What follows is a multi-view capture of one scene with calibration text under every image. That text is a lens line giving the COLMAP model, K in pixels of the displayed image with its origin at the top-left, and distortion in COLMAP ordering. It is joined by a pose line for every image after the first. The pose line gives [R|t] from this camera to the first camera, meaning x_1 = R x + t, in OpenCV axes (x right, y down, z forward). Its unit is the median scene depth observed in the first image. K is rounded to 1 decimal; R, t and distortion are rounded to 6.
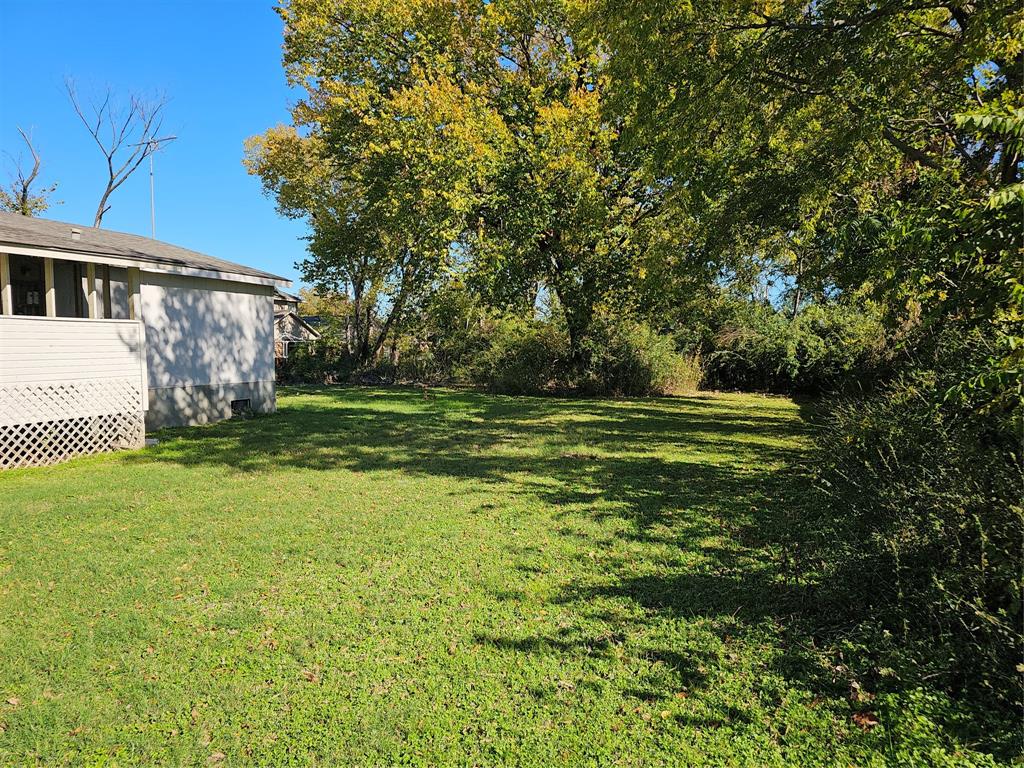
lens RADIAL K [[690.3, 0, 512.0], [0, 690.3, 384.0], [0, 0, 1]] dist [0.085670, -0.000150]
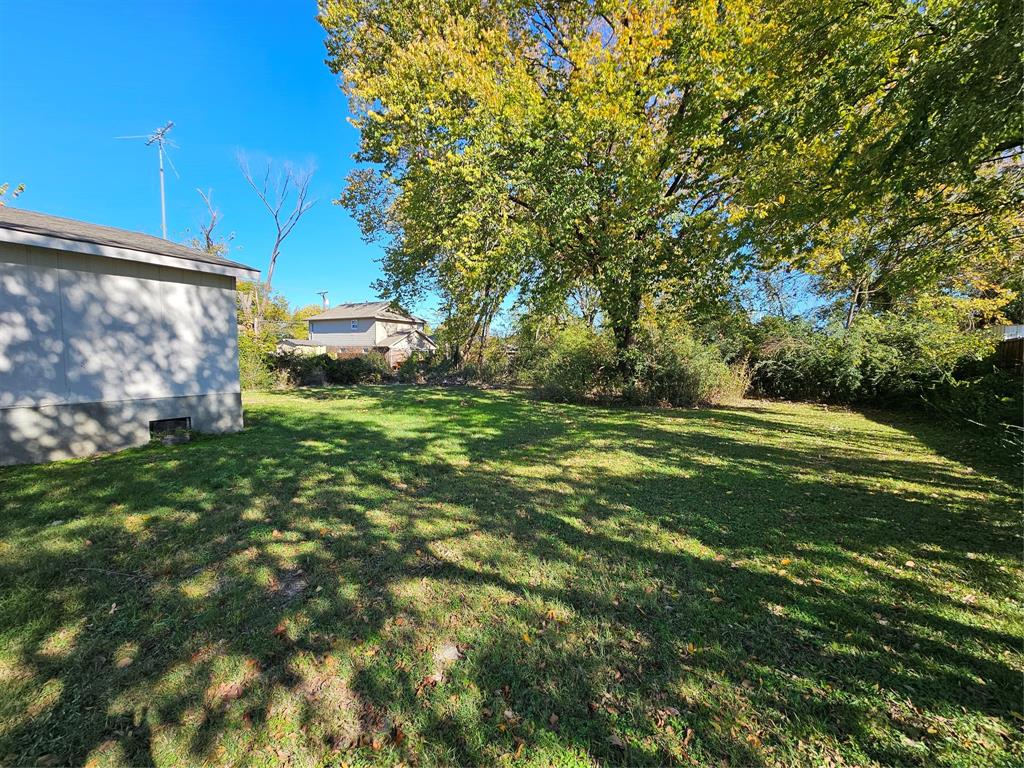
lens RADIAL K [[433.8, 0, 512.0], [0, 433.8, 384.0], [0, 0, 1]] dist [-0.000852, -0.000316]
pose [[0.986522, 0.018307, -0.162599, 0.065600], [-0.016358, 0.999778, 0.013316, -0.028822], [0.162807, -0.010477, 0.986602, 0.582371]]
